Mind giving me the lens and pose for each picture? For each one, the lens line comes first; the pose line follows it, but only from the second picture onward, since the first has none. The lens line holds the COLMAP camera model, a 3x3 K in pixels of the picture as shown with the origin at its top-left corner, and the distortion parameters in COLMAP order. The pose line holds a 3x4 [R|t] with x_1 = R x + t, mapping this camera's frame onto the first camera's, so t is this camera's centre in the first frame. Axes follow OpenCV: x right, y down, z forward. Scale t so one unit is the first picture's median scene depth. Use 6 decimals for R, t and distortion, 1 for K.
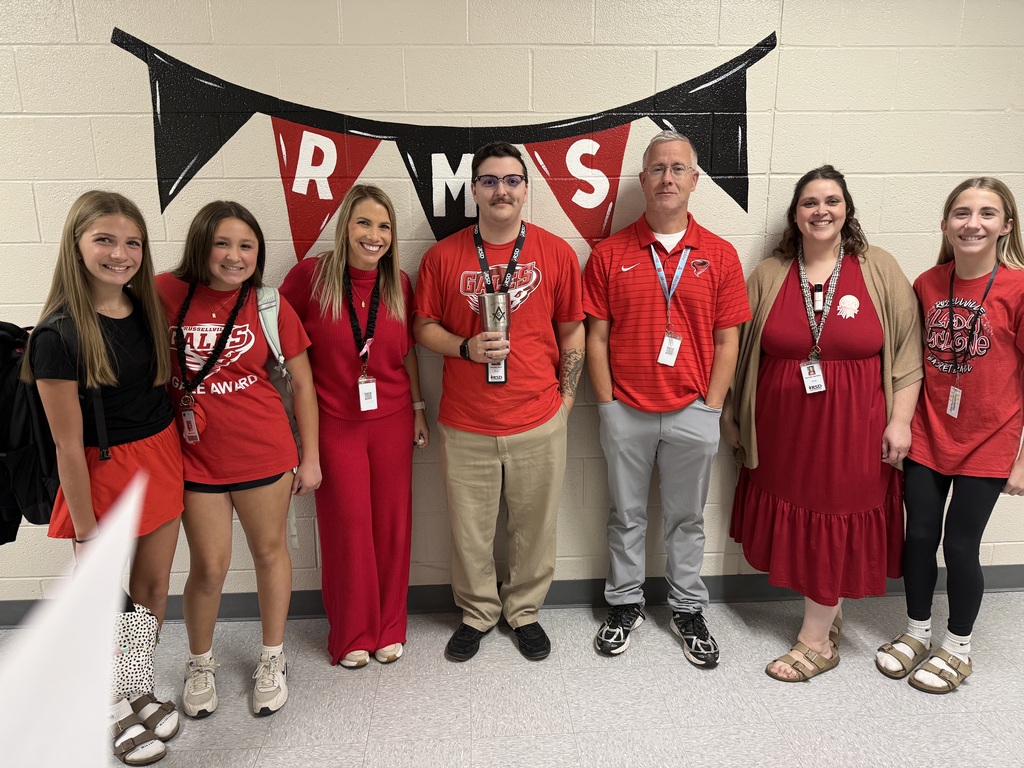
lens RADIAL K [[723.5, 0, 515.5], [0, 723.5, 383.8], [0, 0, 1]] dist [-0.028280, 0.004974]
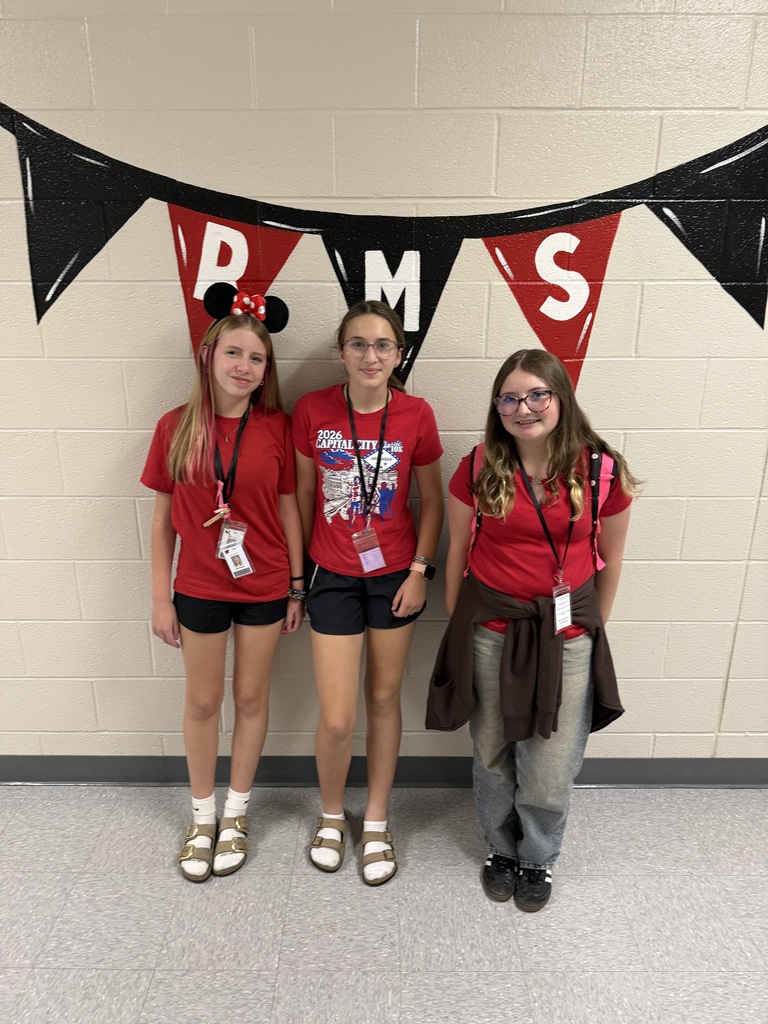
lens RADIAL K [[723.5, 0, 377.2], [0, 723.5, 503.0], [0, 0, 1]] dist [-0.028280, 0.004974]
pose [[0.997604, 0.027988, -0.063274, -0.046471], [-0.022853, 0.996496, 0.080461, -0.108111], [0.065304, -0.078822, 0.994747, 0.191149]]
